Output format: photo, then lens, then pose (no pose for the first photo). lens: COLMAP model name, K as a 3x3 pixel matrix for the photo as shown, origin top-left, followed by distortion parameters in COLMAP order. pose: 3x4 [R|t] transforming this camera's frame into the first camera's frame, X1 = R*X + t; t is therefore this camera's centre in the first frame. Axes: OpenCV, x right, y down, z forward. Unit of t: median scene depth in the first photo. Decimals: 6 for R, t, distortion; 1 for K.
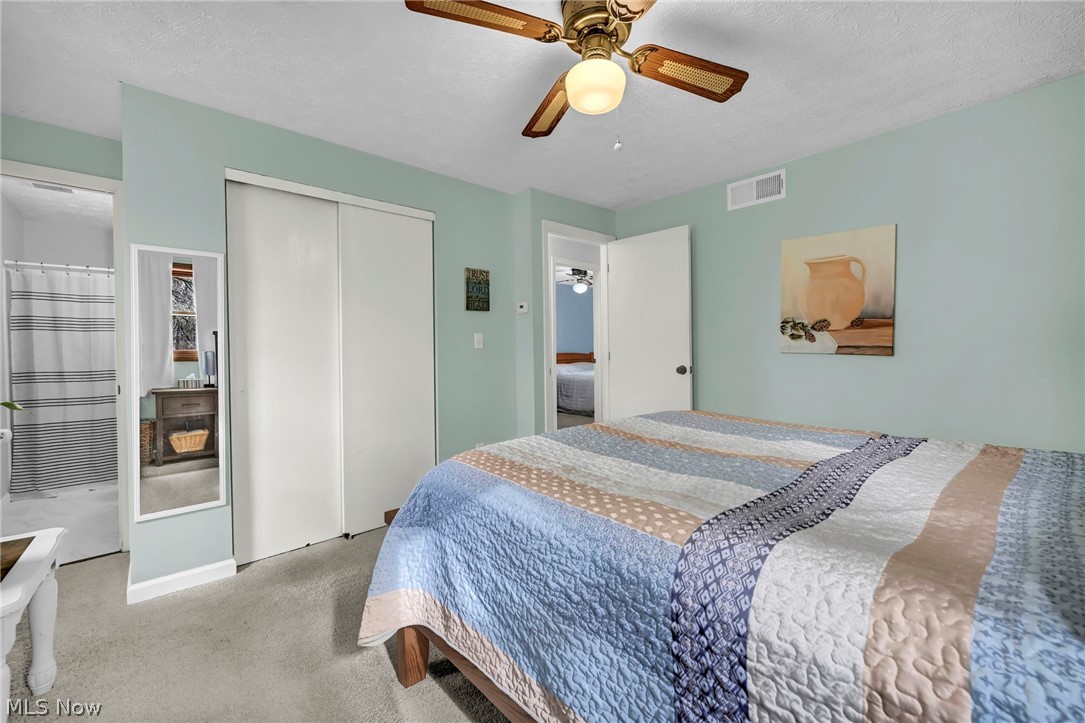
lens RADIAL K [[437.3, 0, 545.2], [0, 437.3, 355.1], [0, 0, 1]] dist [-0.000826, -0.000340]
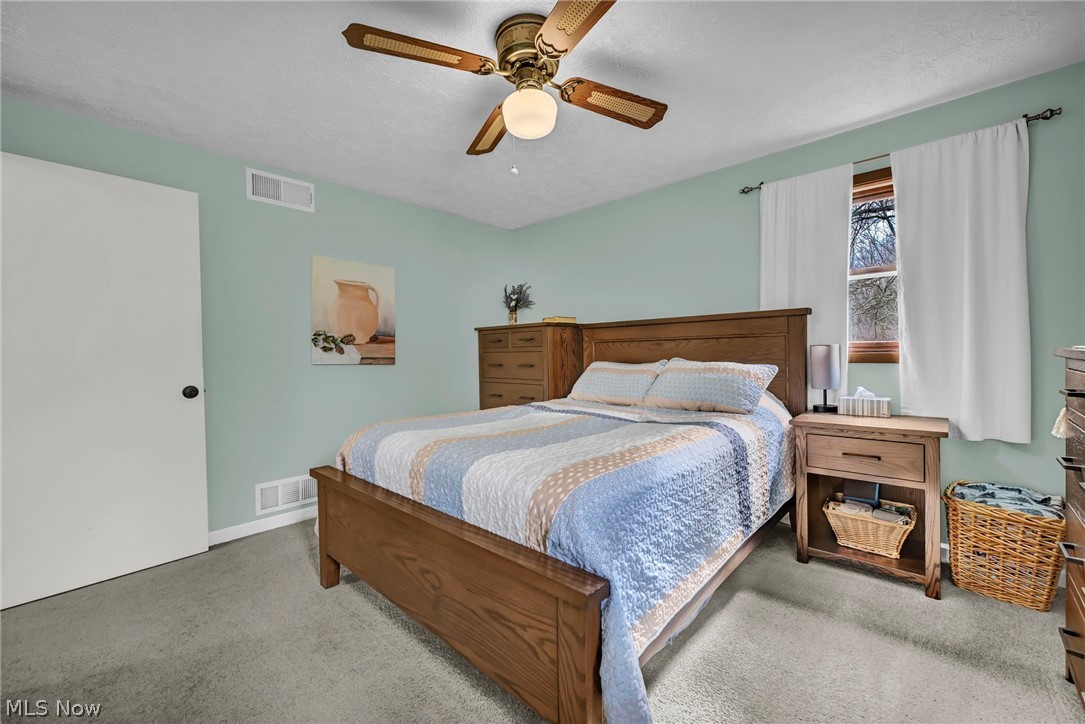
lens RADIAL K [[437.3, 0, 545.2], [0, 437.3, 355.6], [0, 0, 1]] dist [-0.000826, -0.000340]
pose [[-0.093736, 0.007151, 0.995571, -0.567094], [0.032093, 0.999476, -0.004157, -0.005047], [-0.995080, 0.031561, -0.093916, 0.614265]]
